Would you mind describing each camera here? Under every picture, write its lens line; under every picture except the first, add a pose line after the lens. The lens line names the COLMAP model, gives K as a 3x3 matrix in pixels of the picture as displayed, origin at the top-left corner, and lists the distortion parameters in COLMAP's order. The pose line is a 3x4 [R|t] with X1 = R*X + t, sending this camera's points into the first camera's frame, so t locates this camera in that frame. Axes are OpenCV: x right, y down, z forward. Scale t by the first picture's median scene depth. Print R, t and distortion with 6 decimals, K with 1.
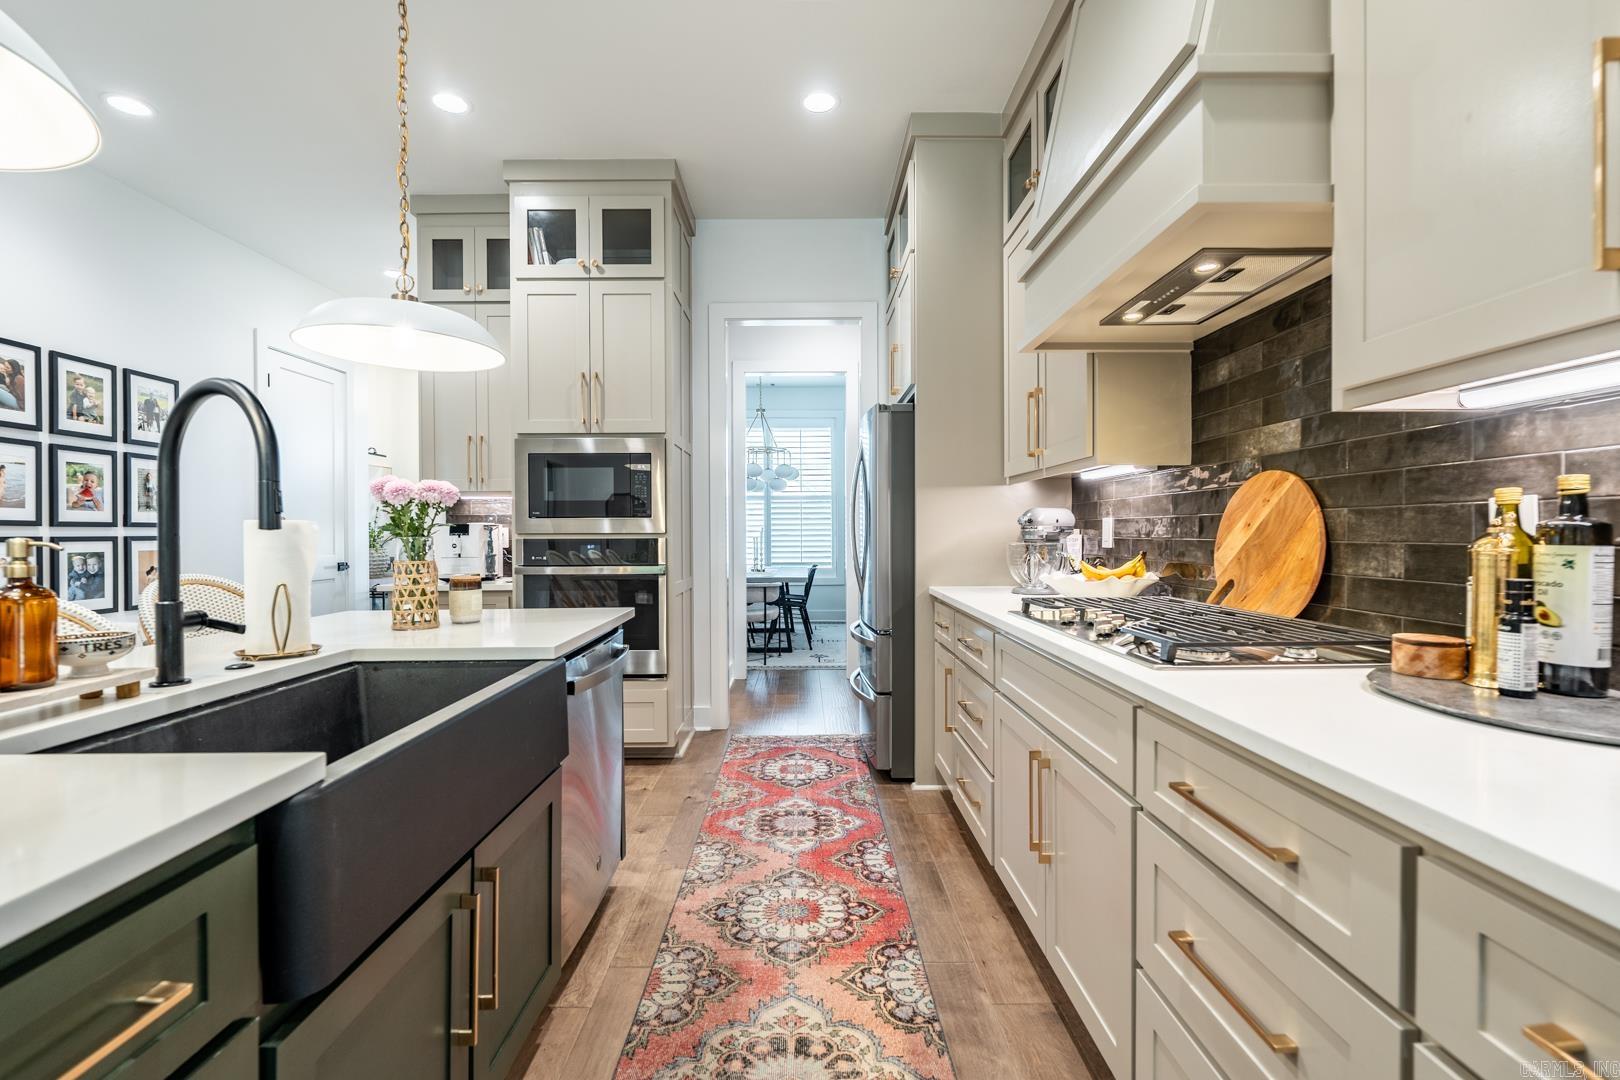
lens RADIAL K [[711.2, 0, 807.2], [0, 711.2, 539.2], [0, 0, 1]] dist [-0.005555, -0.000092]
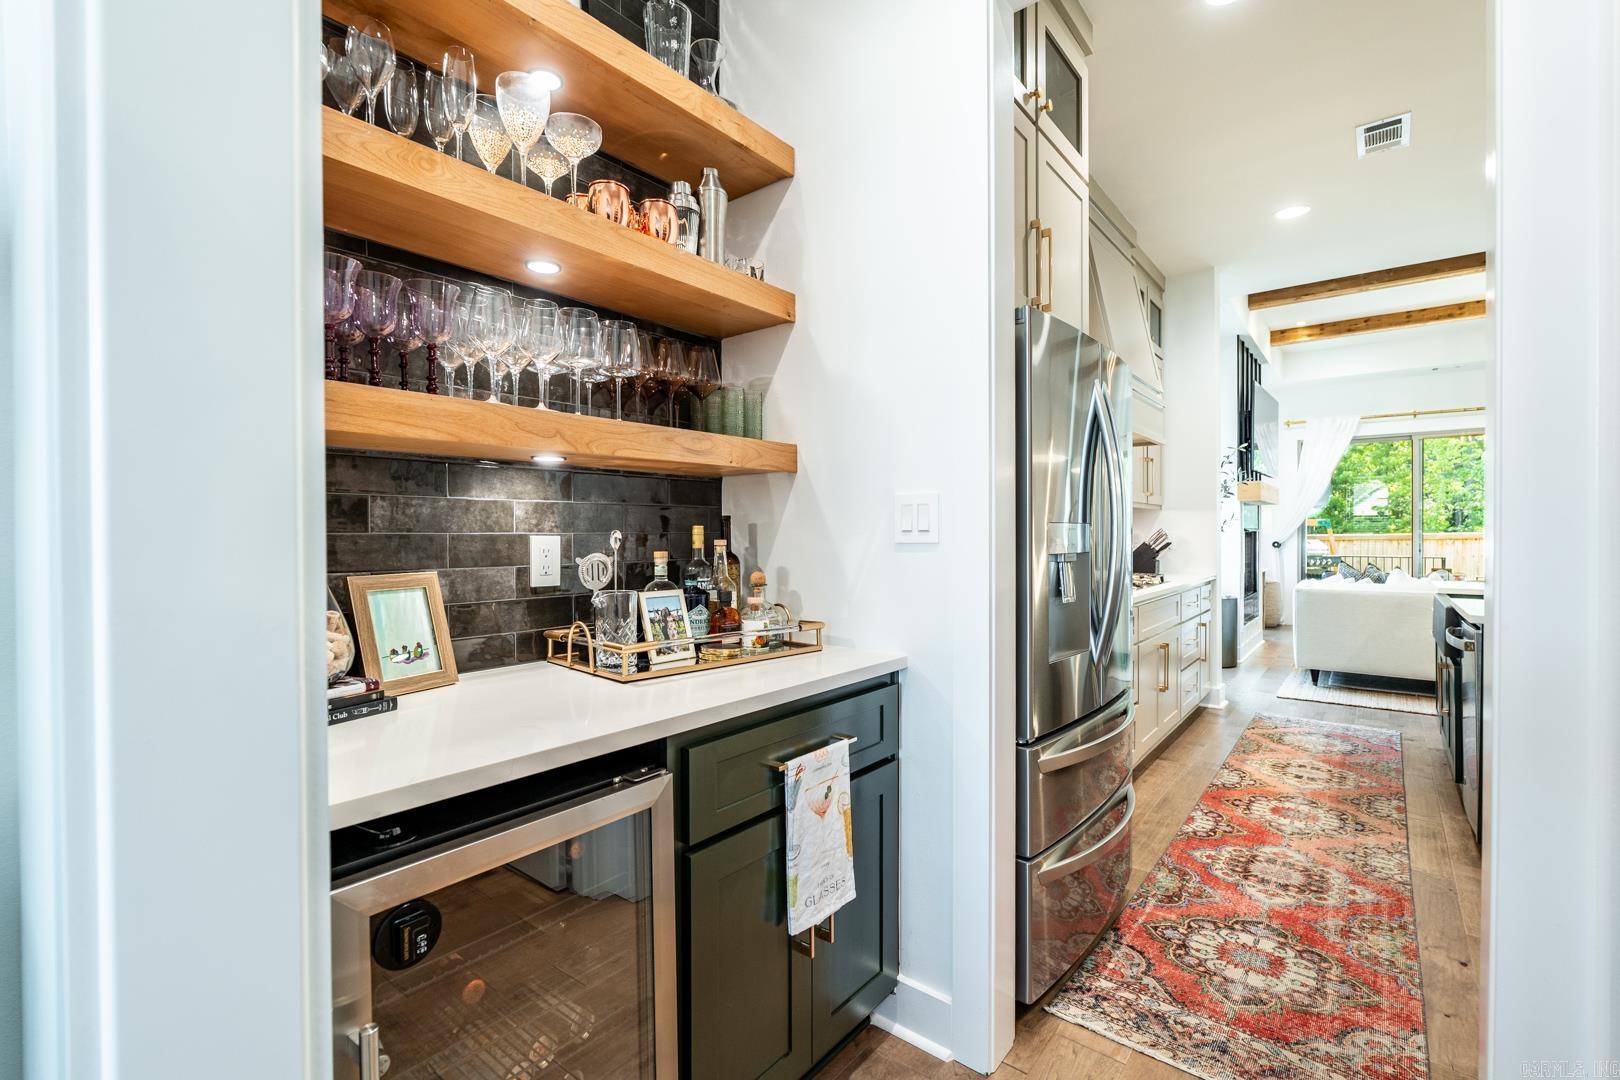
lens RADIAL K [[711.2, 0, 807.2], [0, 711.2, 539.2], [0, 0, 1]] dist [-0.005555, -0.000092]
pose [[-0.772785, 0.002708, 0.634663, -0.126490], [0.015762, 0.999764, 0.014926, -0.039900], [-0.634473, 0.021538, -0.772645, 2.047223]]
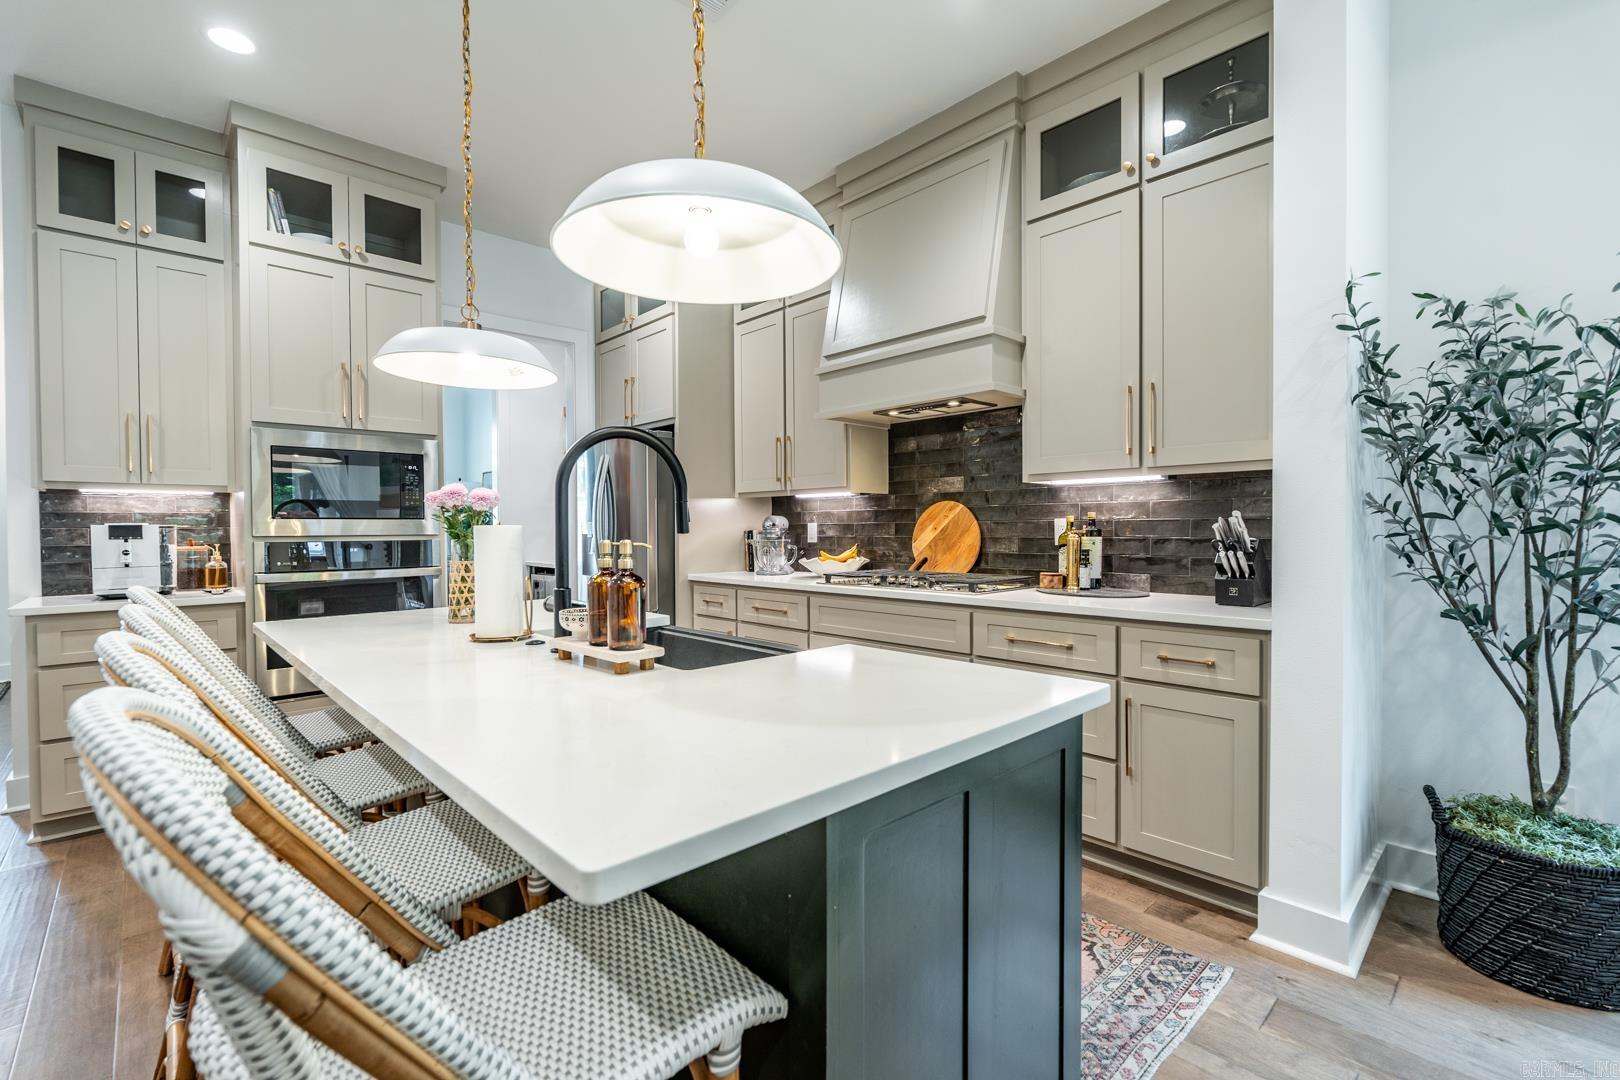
lens RADIAL K [[711.2, 0, 807.2], [0, 711.2, 539.2], [0, 0, 1]] dist [-0.005555, -0.000092]
pose [[0.734094, -0.010134, 0.678972, -0.623078], [0.010012, 0.999941, 0.004100, -0.001526], [-0.678974, 0.003788, 0.734153, -0.119466]]
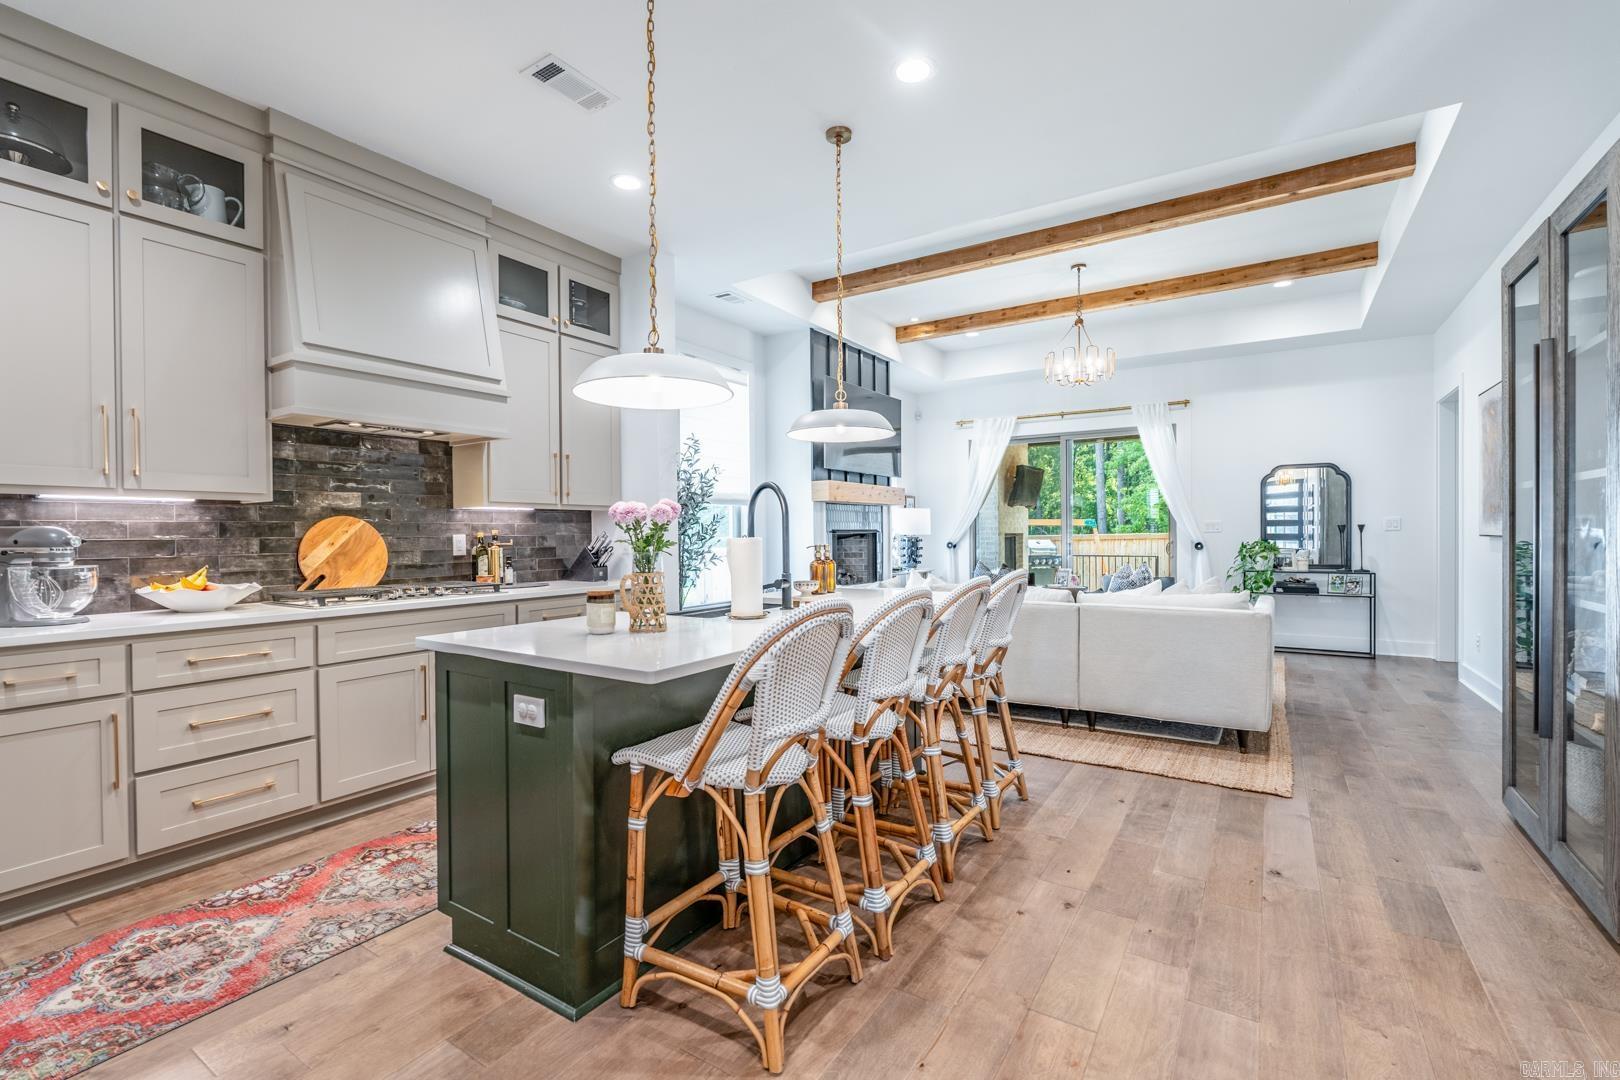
lens RADIAL K [[711.2, 0, 807.2], [0, 711.2, 539.2], [0, 0, 1]] dist [-0.005555, -0.000092]
pose [[-0.834658, 0.007125, 0.550722, -0.952130], [0.019440, 0.999674, 0.016529, -0.025880], [-0.550425, 0.024502, -0.834525, 1.232085]]
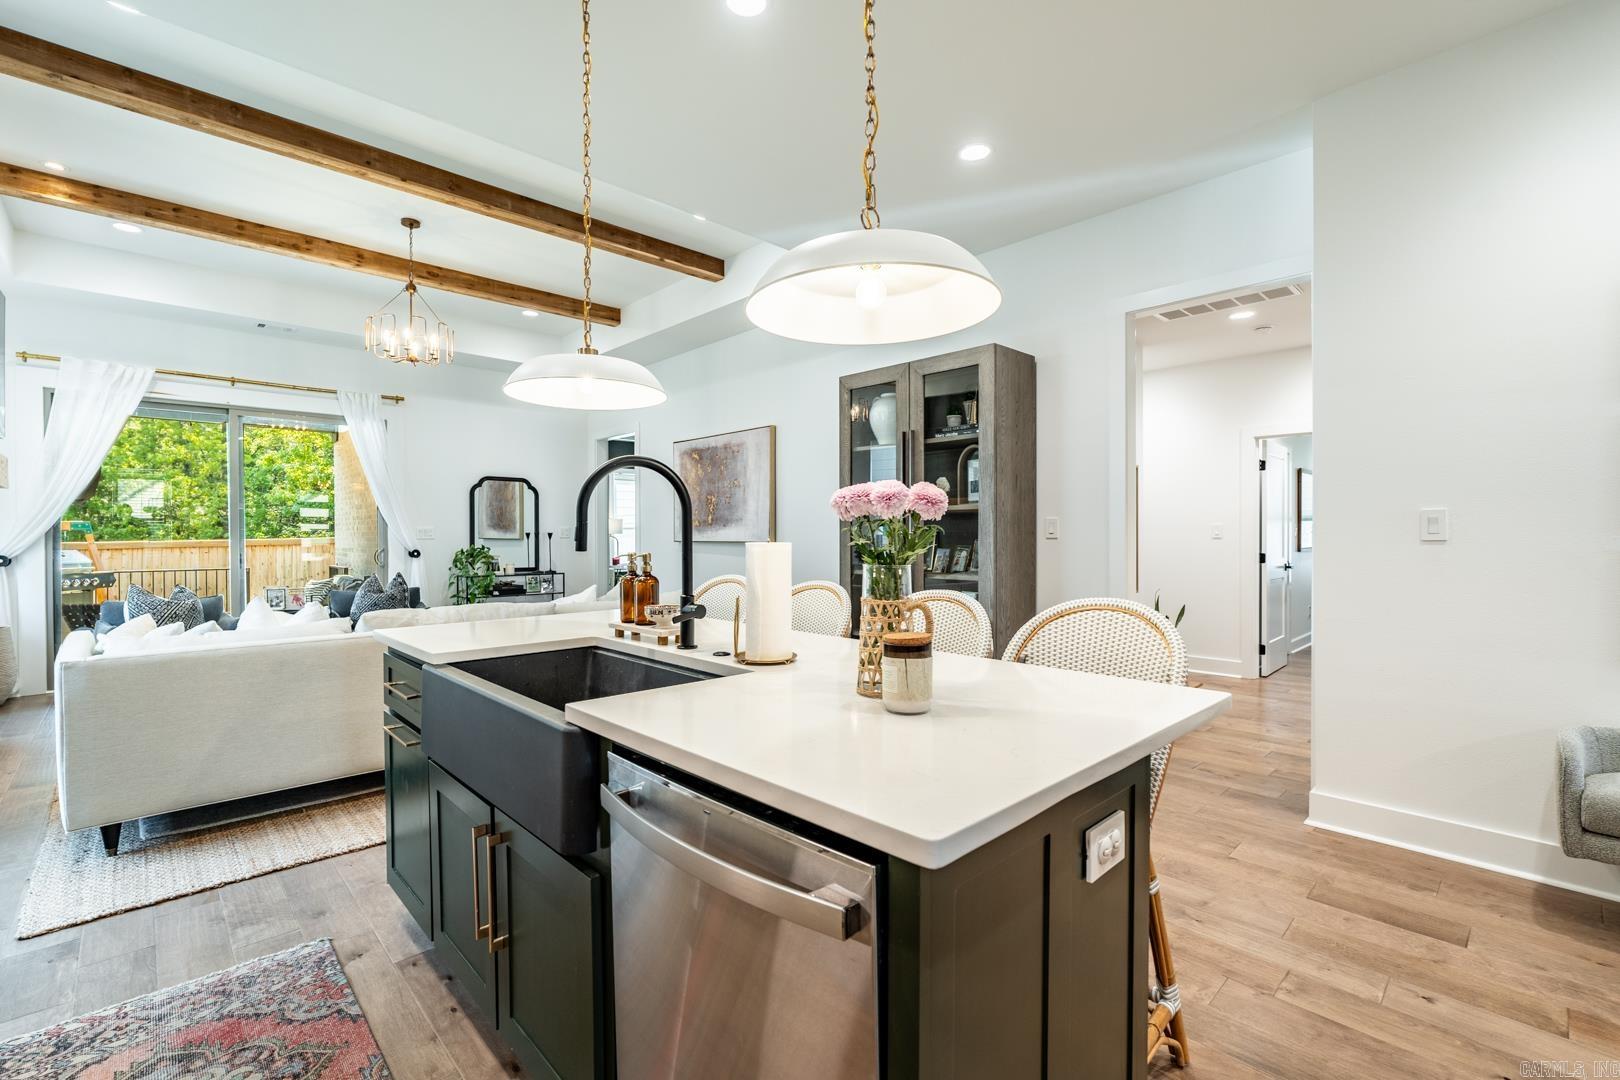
lens RADIAL K [[711.2, 0, 807.2], [0, 711.2, 539.2], [0, 0, 1]] dist [-0.005555, -0.000092]
pose [[-0.730605, 0.011657, -0.682701, -0.008179], [-0.001577, 0.999823, 0.018760, -0.028557], [0.682799, 0.014783, -0.730457, 0.993461]]
